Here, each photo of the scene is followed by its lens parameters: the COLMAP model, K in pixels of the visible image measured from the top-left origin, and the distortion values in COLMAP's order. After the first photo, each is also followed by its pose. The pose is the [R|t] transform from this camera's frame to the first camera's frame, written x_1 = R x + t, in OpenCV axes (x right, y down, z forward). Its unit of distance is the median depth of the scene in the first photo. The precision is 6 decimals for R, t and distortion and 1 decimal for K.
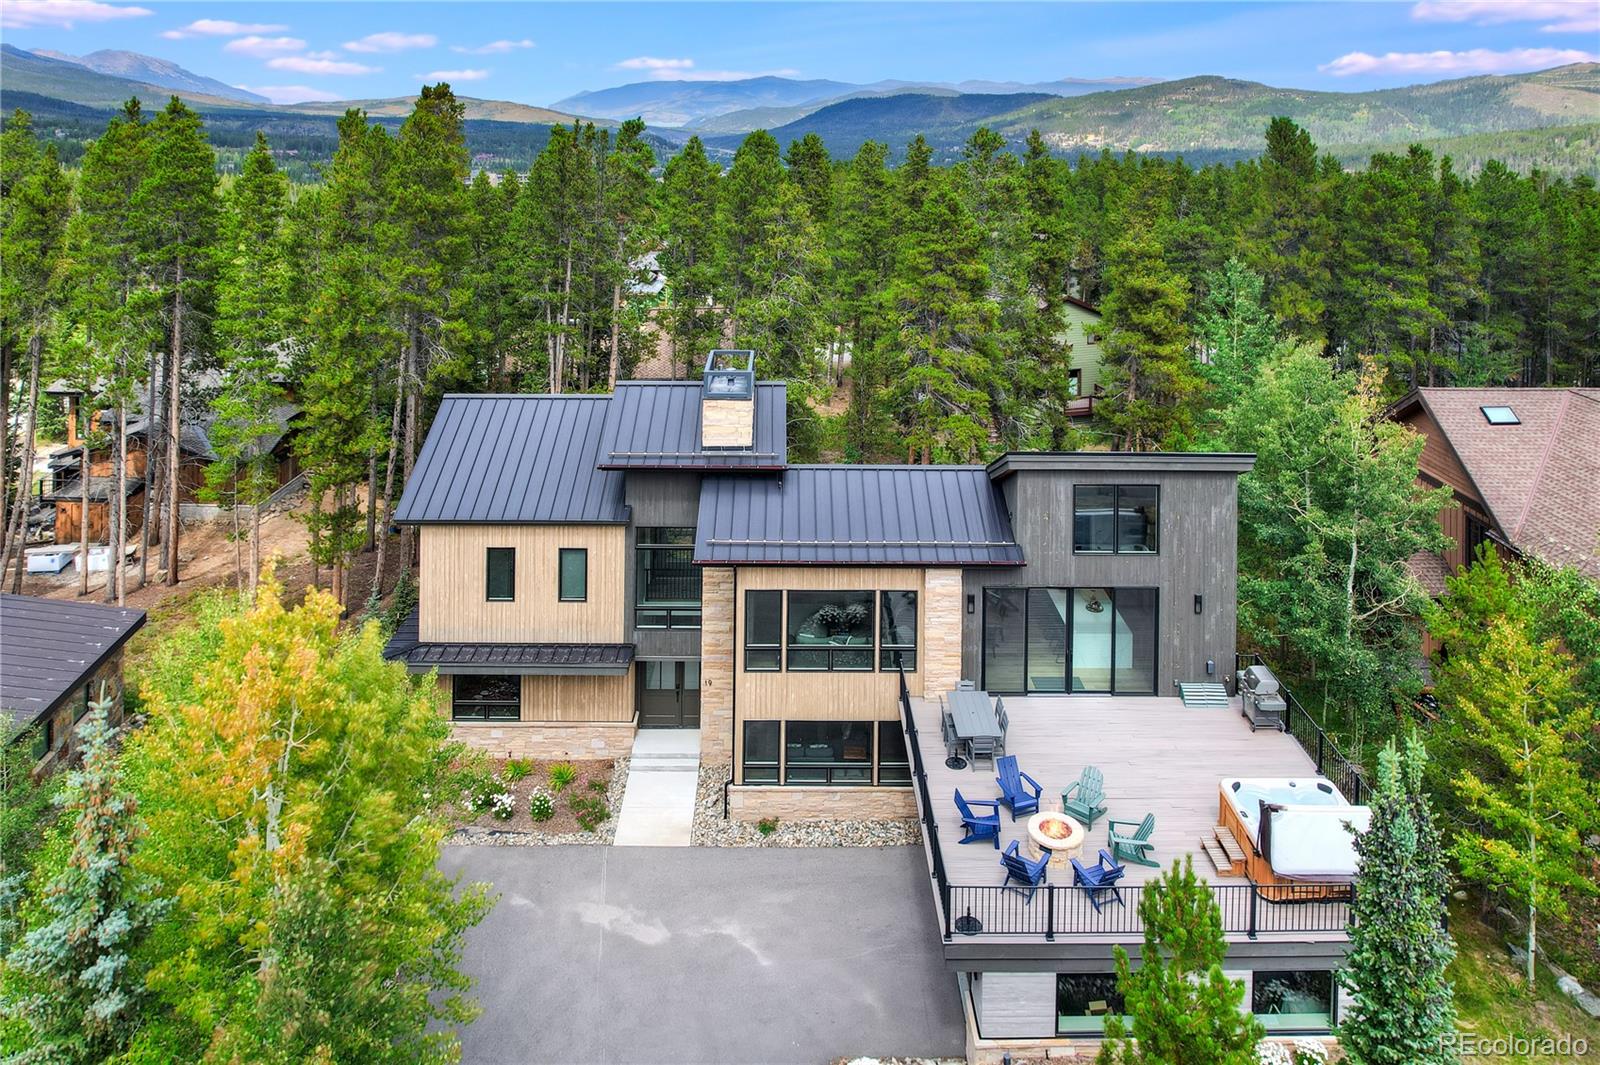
lens RADIAL K [[1034.3, 0, 800.0], [0, 1034.3, 532.5], [0, 0, 1]] dist [-0.001670, 0.002932]
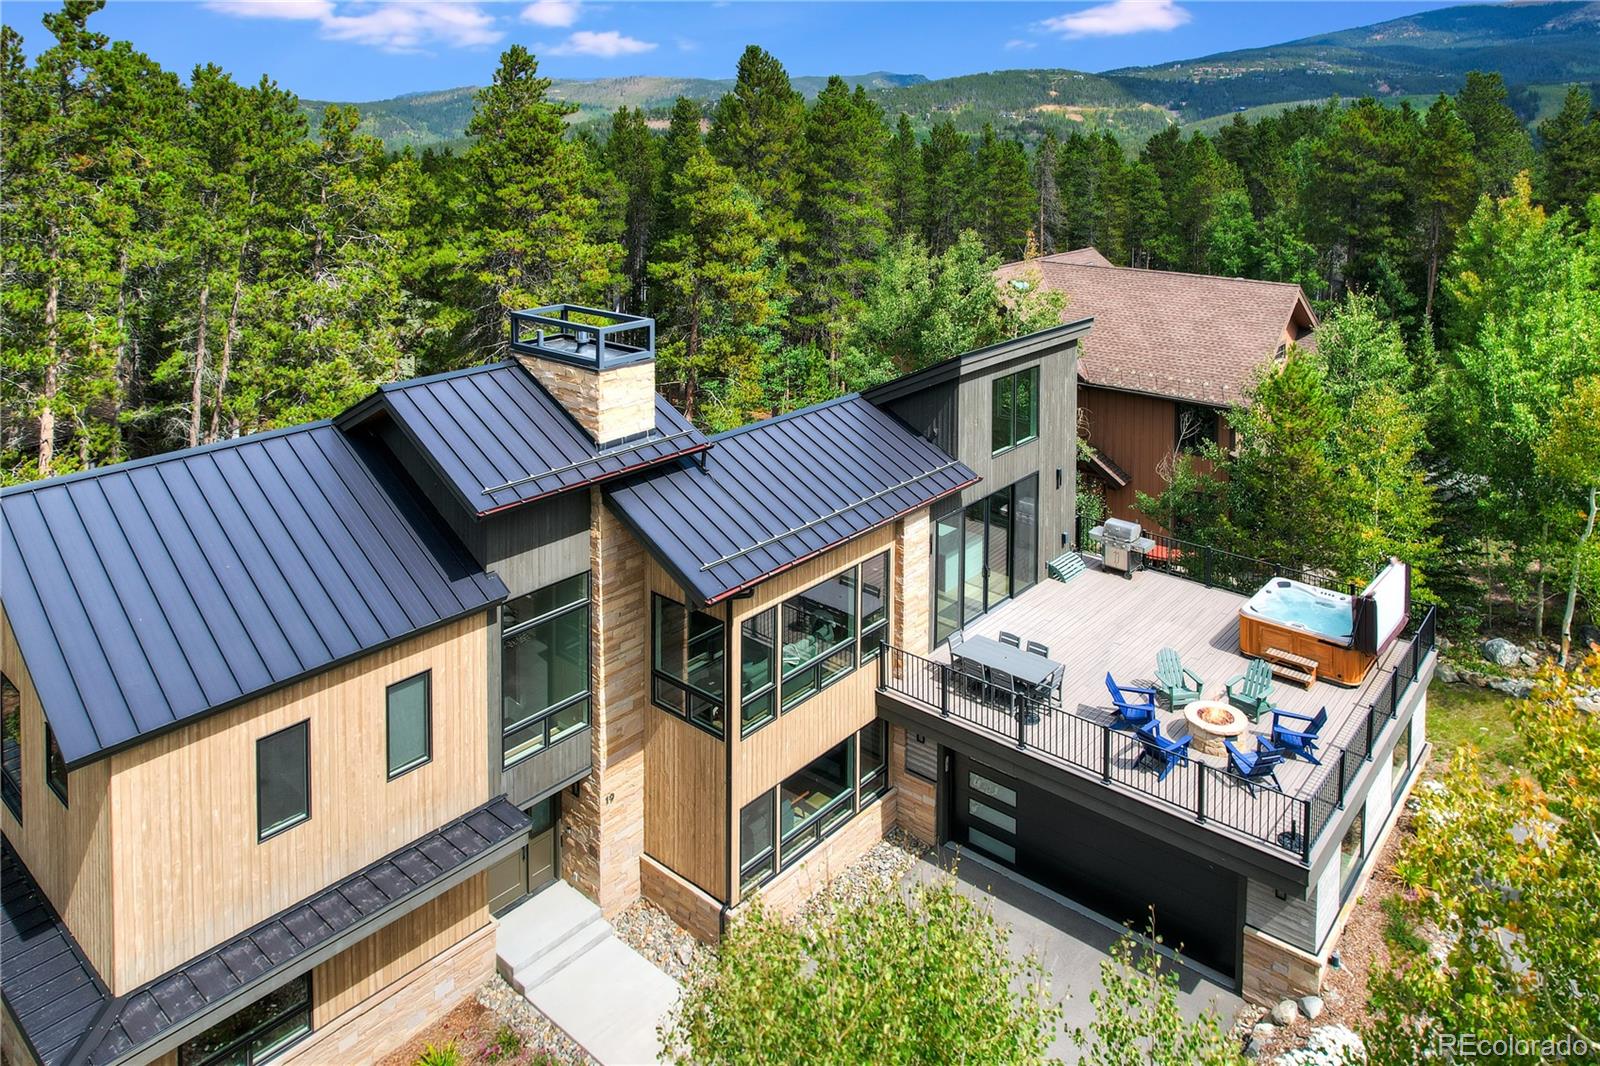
lens RADIAL K [[1049.6, 0, 802.6], [0, 1049.6, 473.1], [0, 0, 1]] dist [-0.004343, -0.000178]
pose [[0.675363, -0.252875, 0.692776, -0.457793], [0.296897, 0.953118, 0.058470, -0.064373], [-0.675083, 0.166195, 0.718778, 0.419285]]
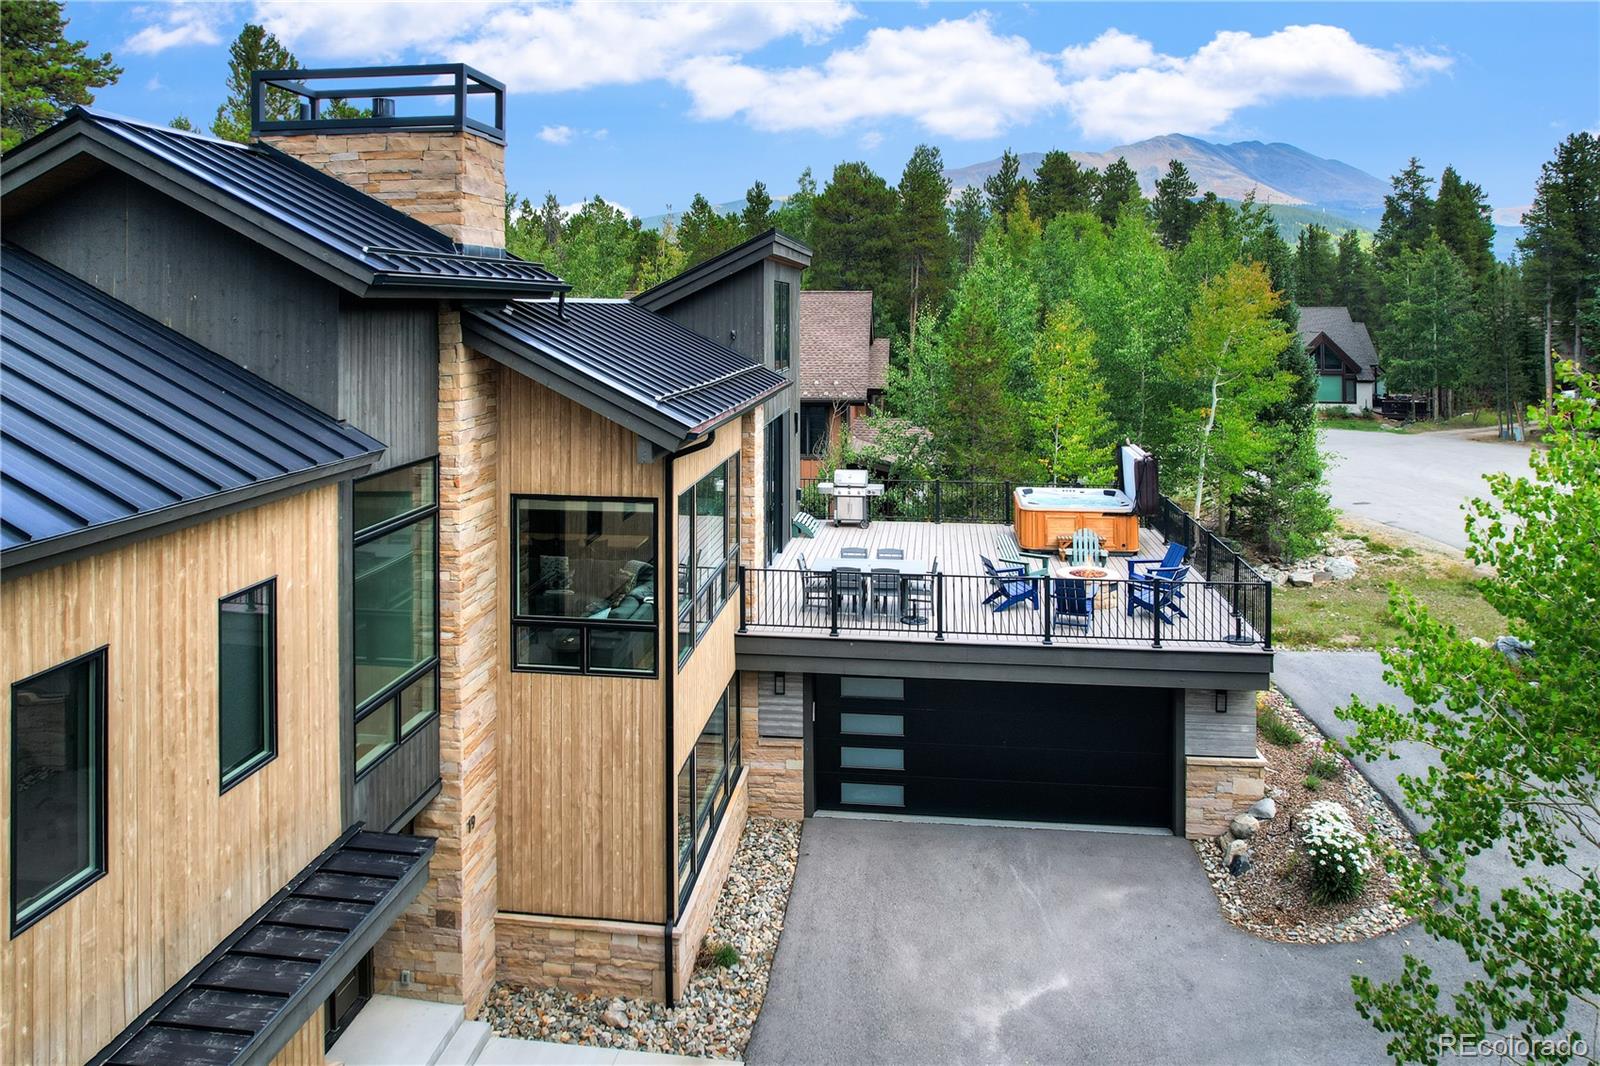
lens RADIAL K [[1029.8, 0, 800.0], [0, 1029.8, 533.0], [0, 0, 1]] dist [-0.029634, 0.000051]
pose [[0.153580, -0.231556, 0.960622, -0.500394], [0.366853, 0.916037, 0.162158, 0.011091], [-0.917514, 0.327503, 0.225632, 0.787279]]
